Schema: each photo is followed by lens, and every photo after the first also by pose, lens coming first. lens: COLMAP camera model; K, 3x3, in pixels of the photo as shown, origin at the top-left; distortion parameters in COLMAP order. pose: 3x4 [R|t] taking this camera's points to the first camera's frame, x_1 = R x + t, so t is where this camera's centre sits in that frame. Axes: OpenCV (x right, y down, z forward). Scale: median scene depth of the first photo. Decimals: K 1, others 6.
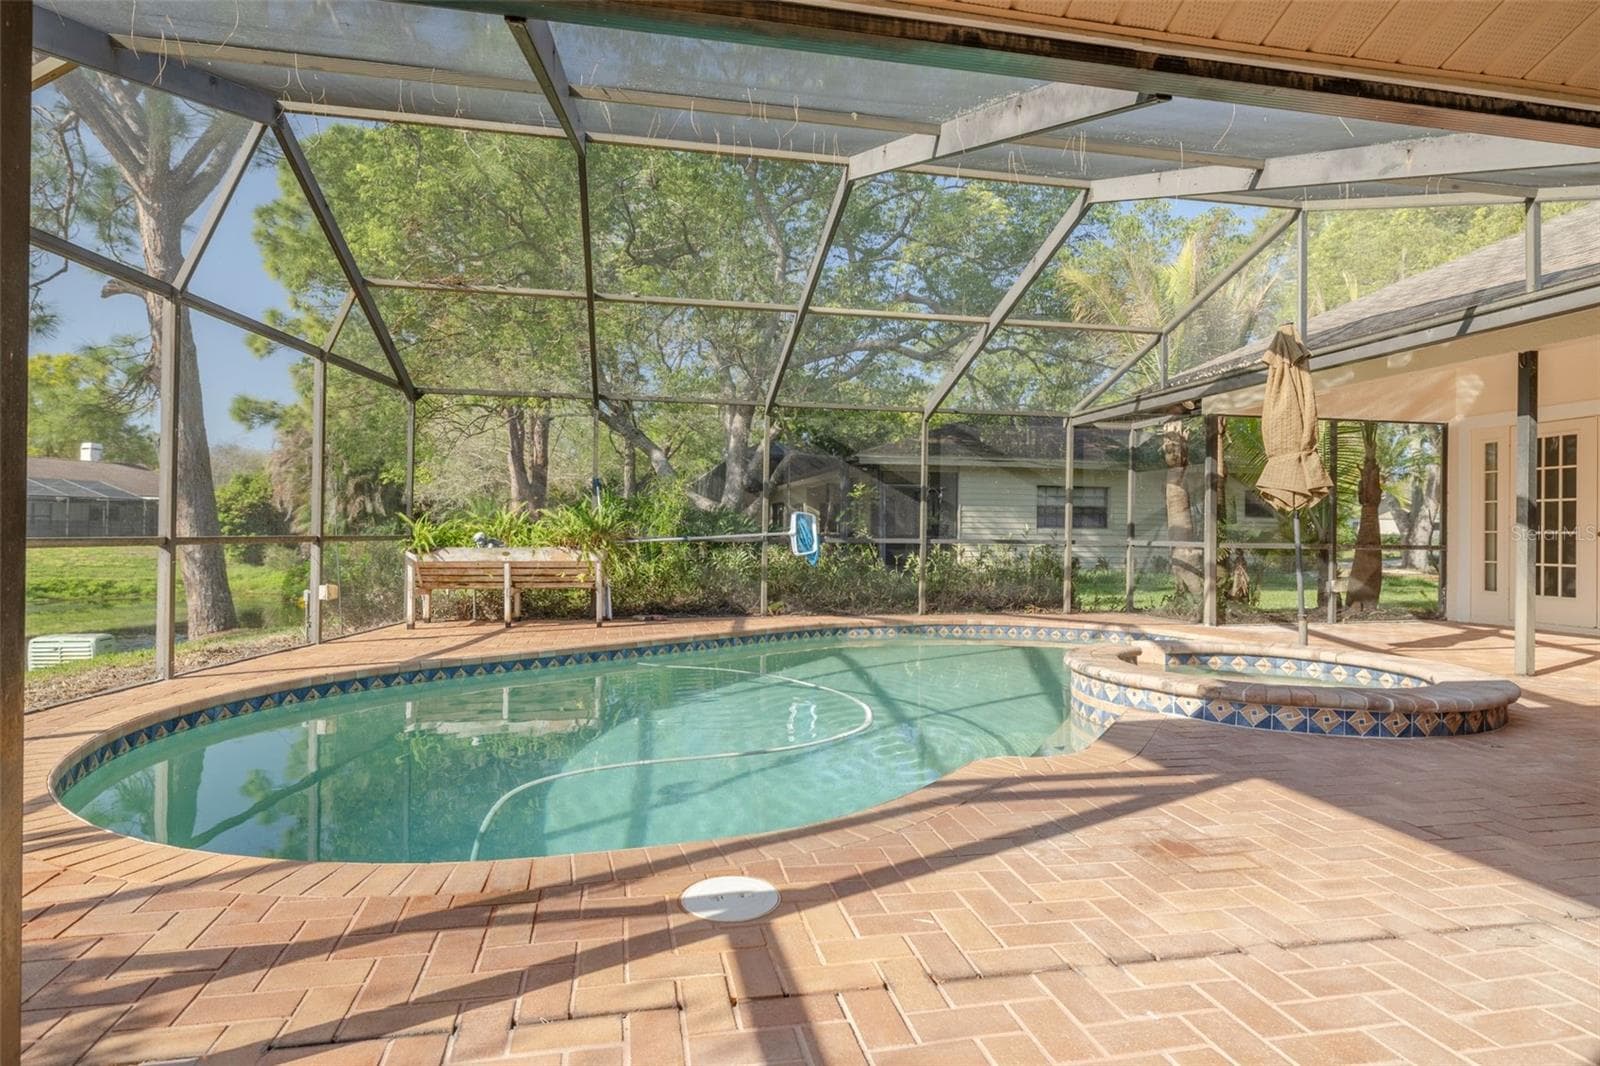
lens RADIAL K [[868.1, 0, 800.3], [0, 868.1, 532.1], [0, 0, 1]] dist [0.000273, 0.000004]
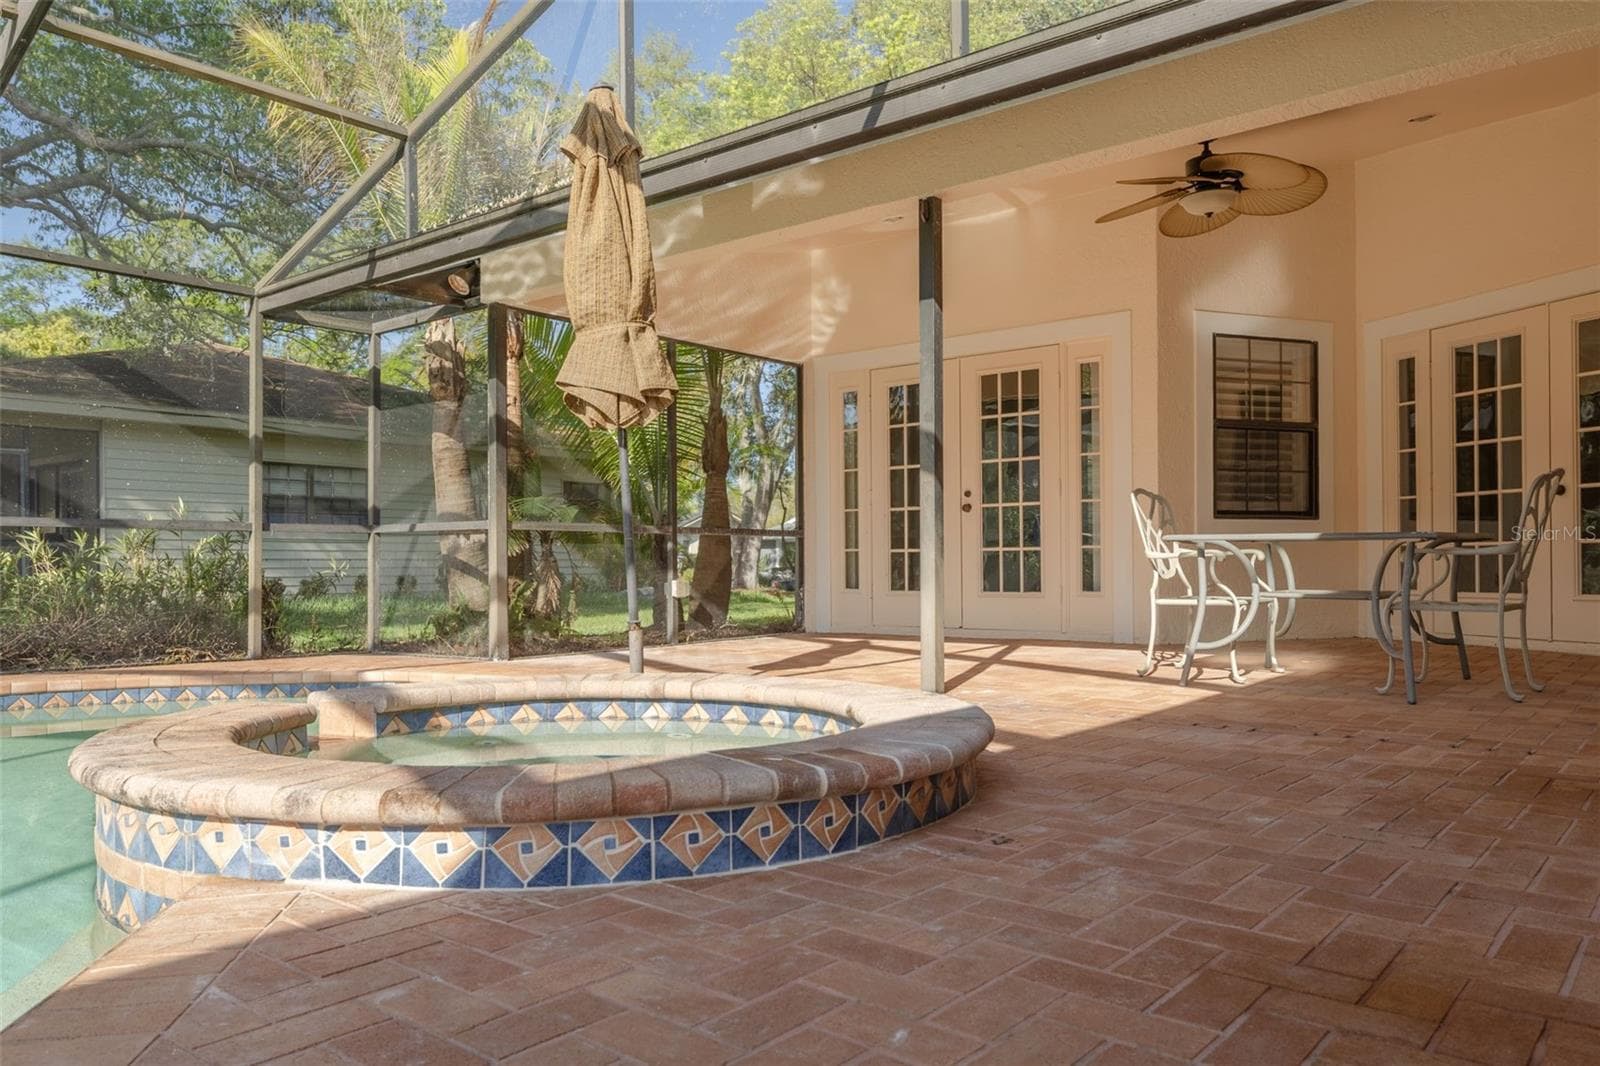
lens RADIAL K [[1152.4, 0, 807.8], [0, 1152.4, 549.3], [0, 0, 1]] dist [-0.013468, -0.004223]
pose [[0.780190, -0.008568, 0.625484, 0.206219], [0.015670, 0.999860, -0.005849, 0.056629], [-0.625346, 0.014365, 0.780215, 0.358640]]
